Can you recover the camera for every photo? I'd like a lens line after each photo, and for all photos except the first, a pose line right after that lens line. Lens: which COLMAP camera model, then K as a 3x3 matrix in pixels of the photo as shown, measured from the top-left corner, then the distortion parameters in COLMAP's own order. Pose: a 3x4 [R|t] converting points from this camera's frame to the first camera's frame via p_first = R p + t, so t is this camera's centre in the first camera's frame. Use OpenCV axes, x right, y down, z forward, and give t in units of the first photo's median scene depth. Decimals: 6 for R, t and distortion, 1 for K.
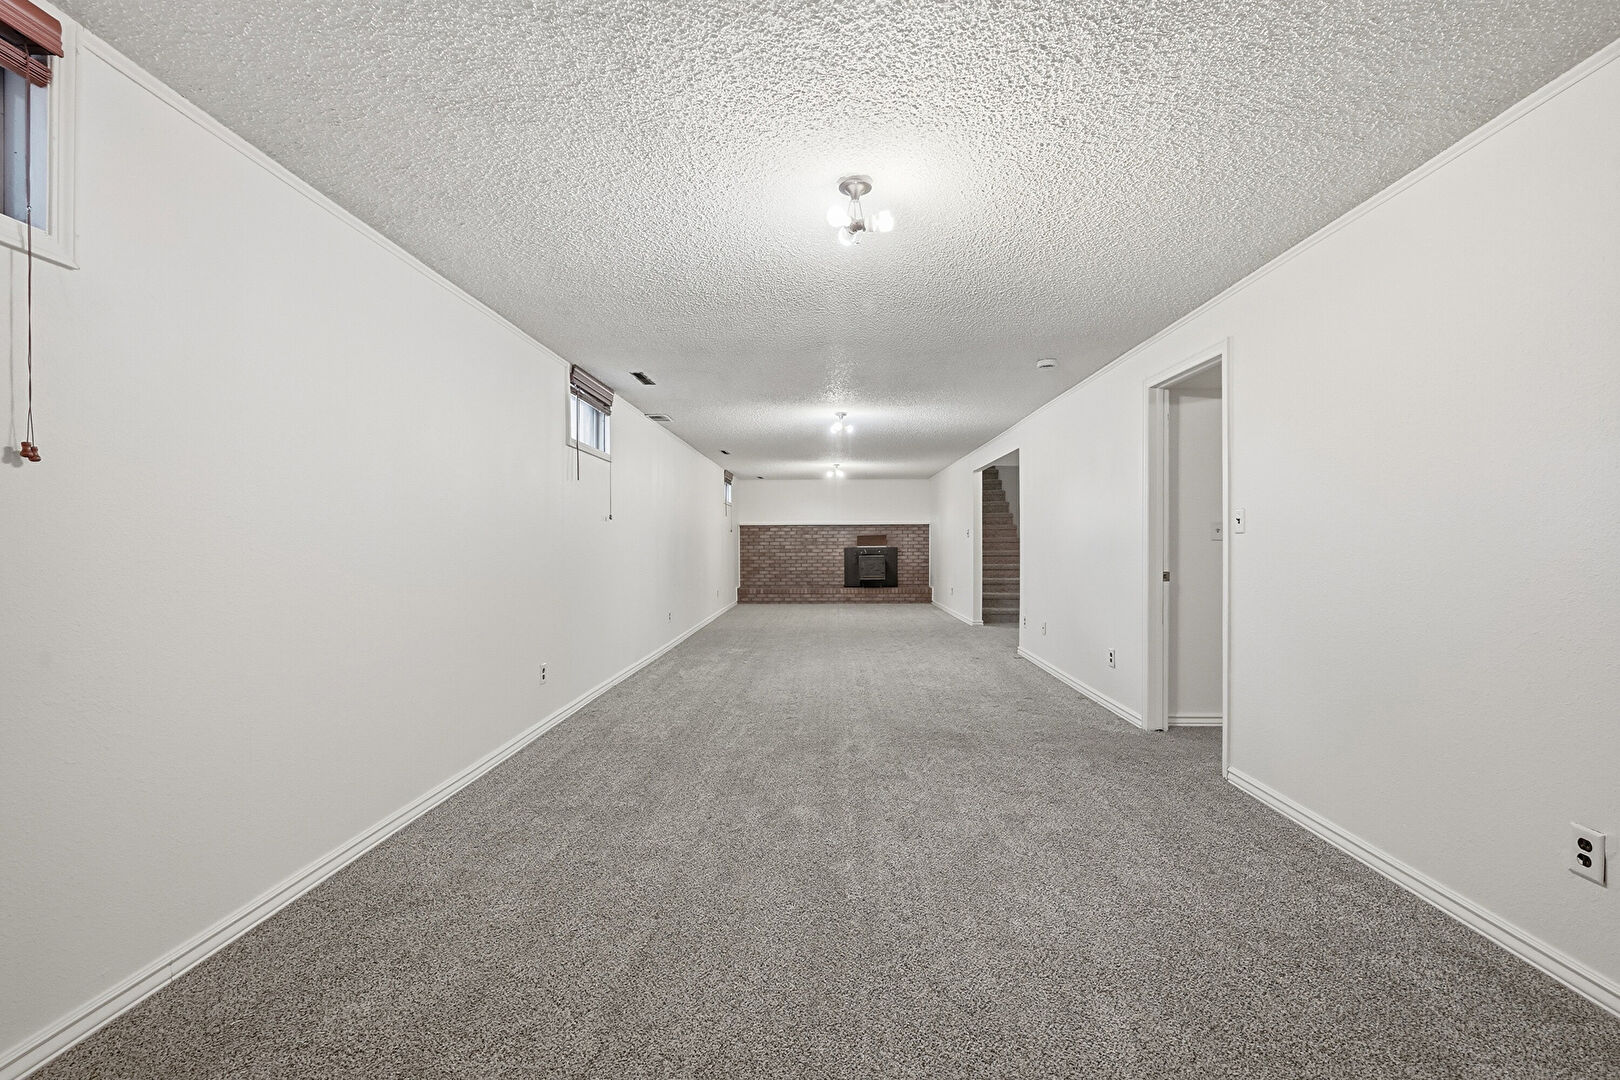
lens RADIAL K [[668.6, 0, 817.9], [0, 668.6, 546.4], [0, 0, 1]] dist [0.001989, 0.000018]
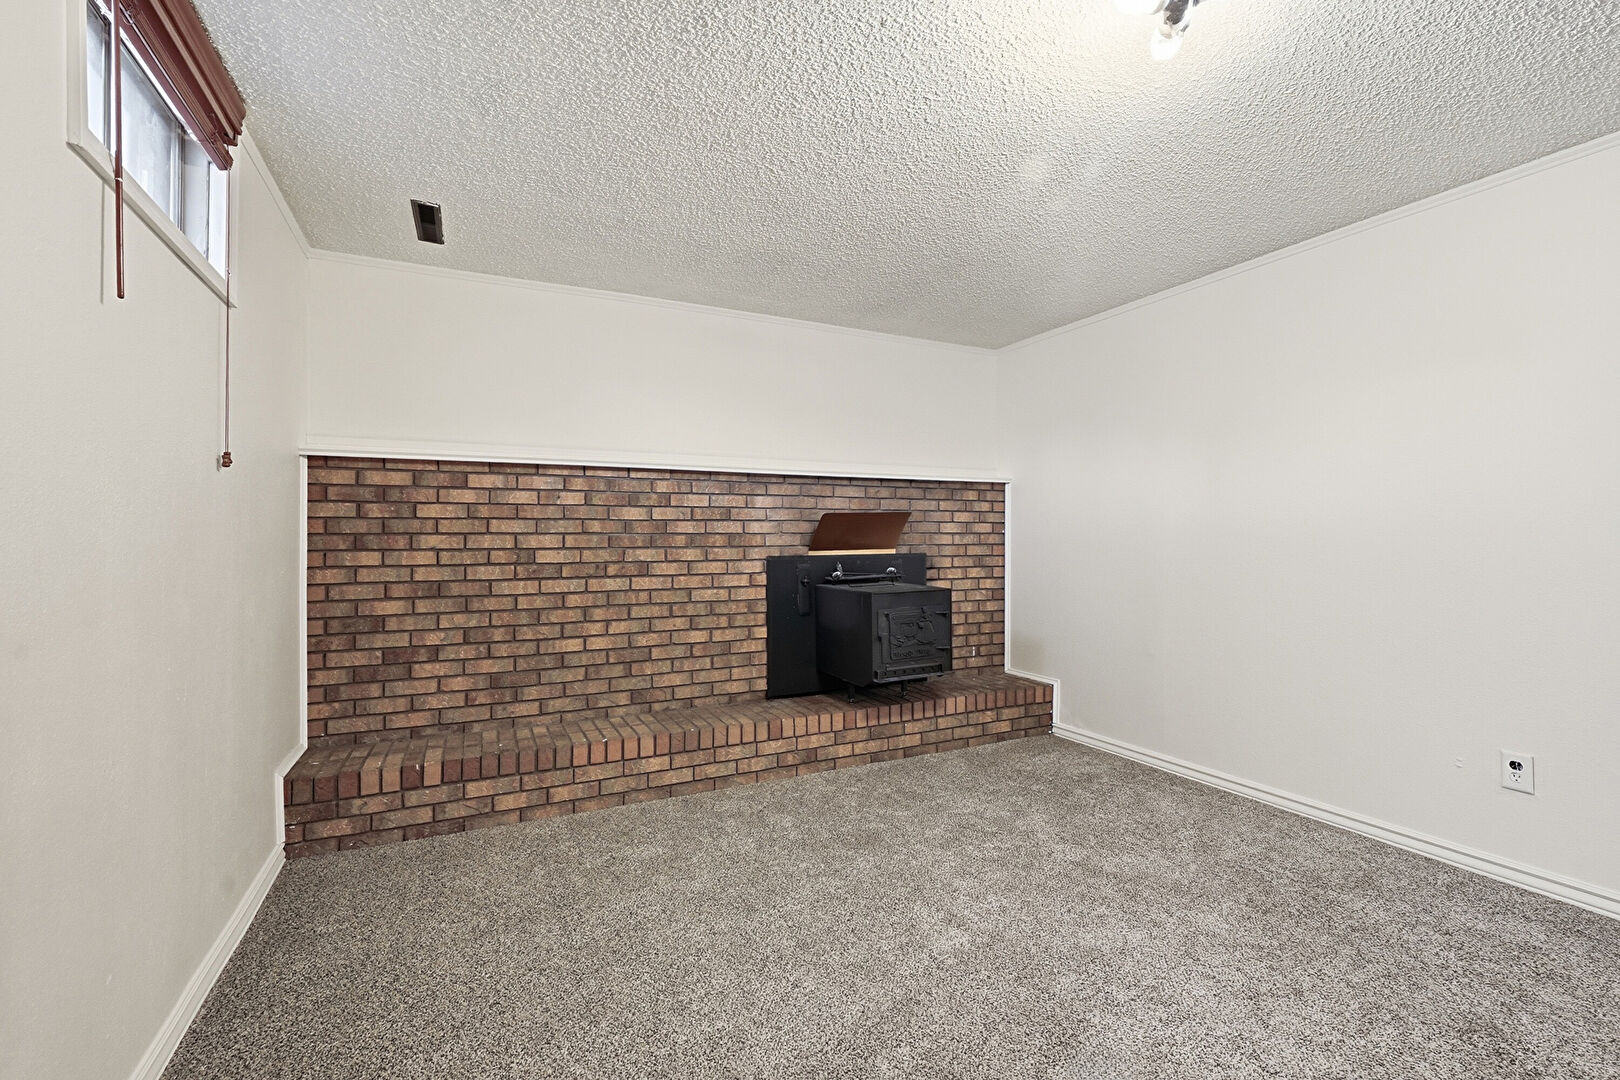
lens RADIAL K [[700.0, 0, 814.6], [0, 700.0, 536.0], [0, 0, 1]] dist [-0.002939, -0.000549]
pose [[0.885804, 0.004569, 0.464036, -0.077734], [0.000152, 0.999949, -0.010136, -0.003691], [-0.464059, 0.009049, 0.885758, 0.734439]]
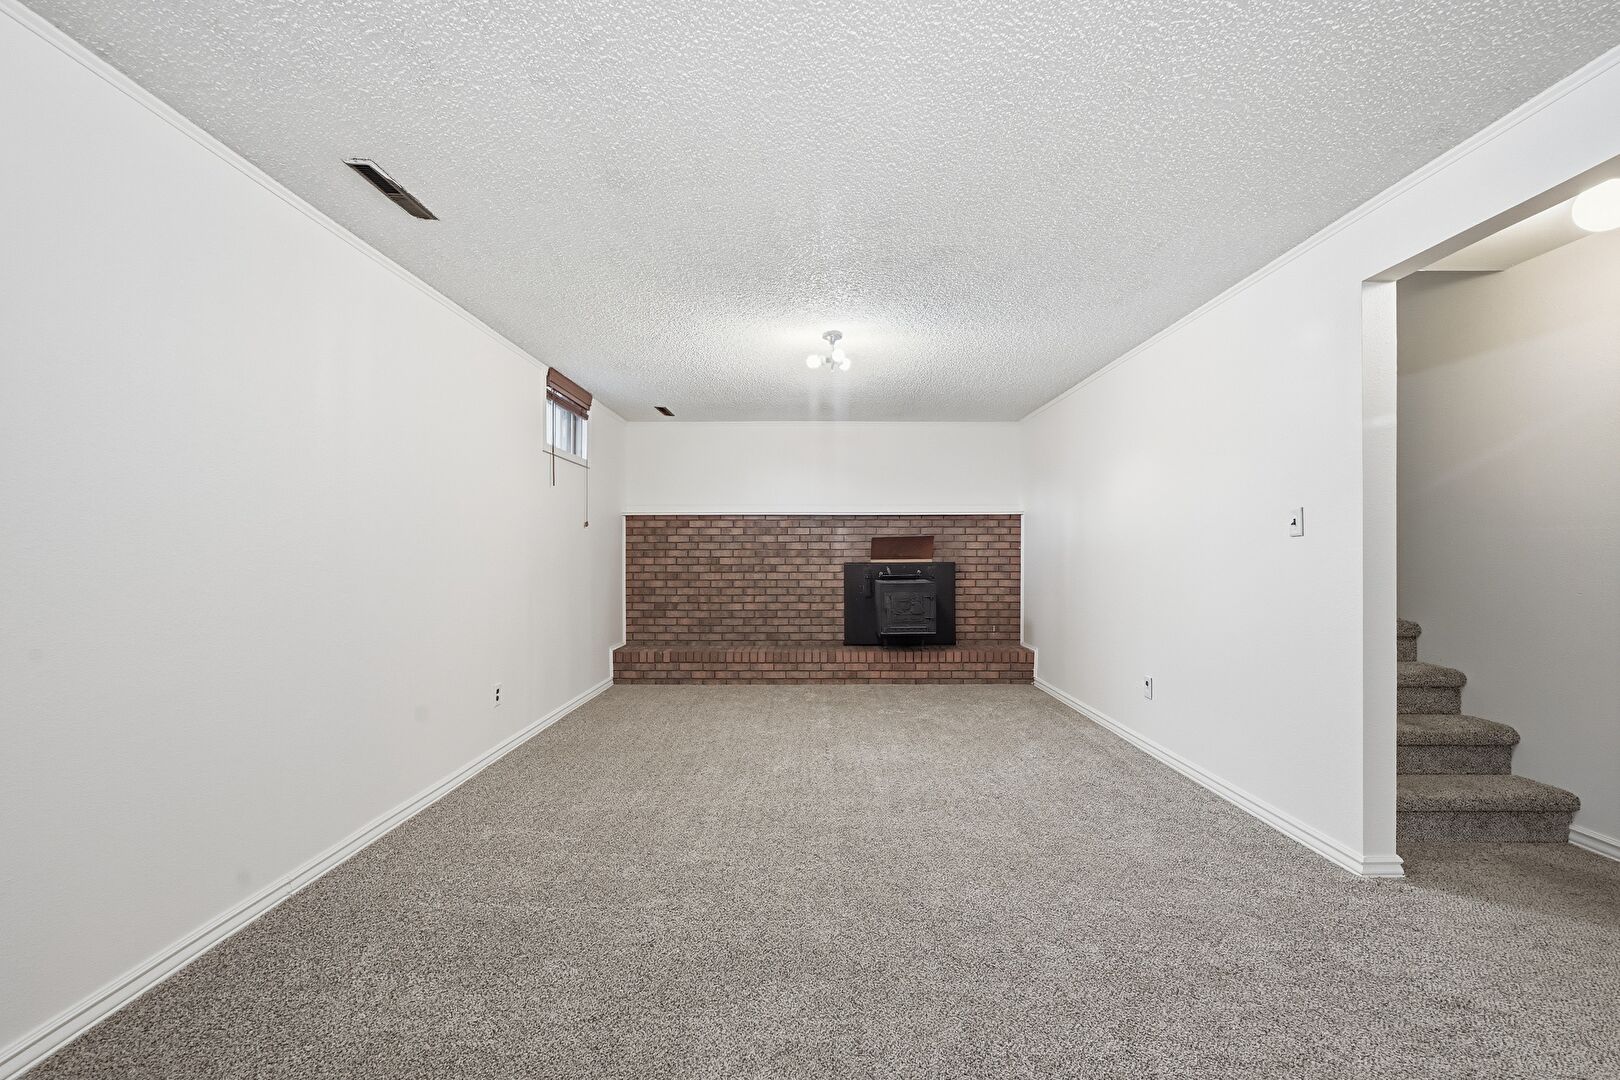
lens RADIAL K [[674.8, 0, 816.5], [0, 674.8, 555.3], [0, 0, 1]] dist [-0.013272, 0.000929]
pose [[0.999717, 0.004714, 0.023317, 0.008468], [-0.004681, 0.999988, -0.001501, -0.002613], [-0.023324, 0.001392, 0.999727, 0.517936]]
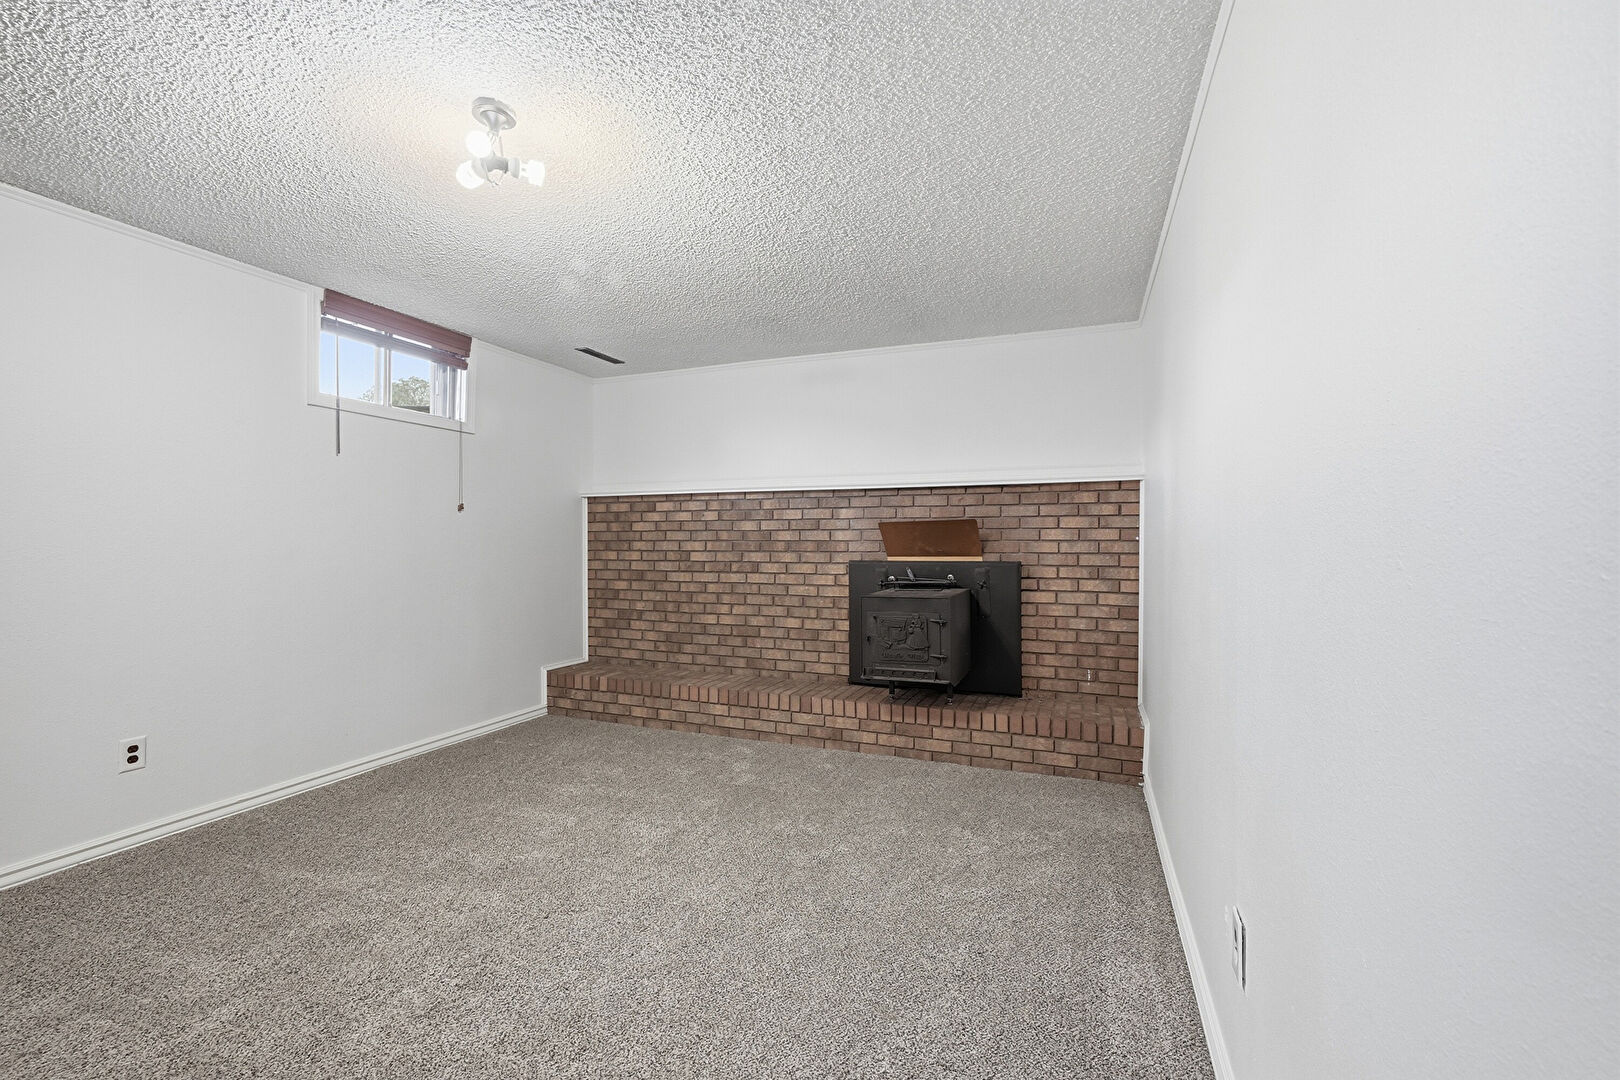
lens RADIAL K [[674.8, 0, 822.3], [0, 674.8, 542.7], [0, 0, 1]] dist [-0.013272, 0.000929]
pose [[0.940974, 0.007330, -0.338400, 0.136712], [-0.007502, 0.999972, 0.000797, -0.006896], [0.338396, 0.001789, 0.941002, 0.691857]]
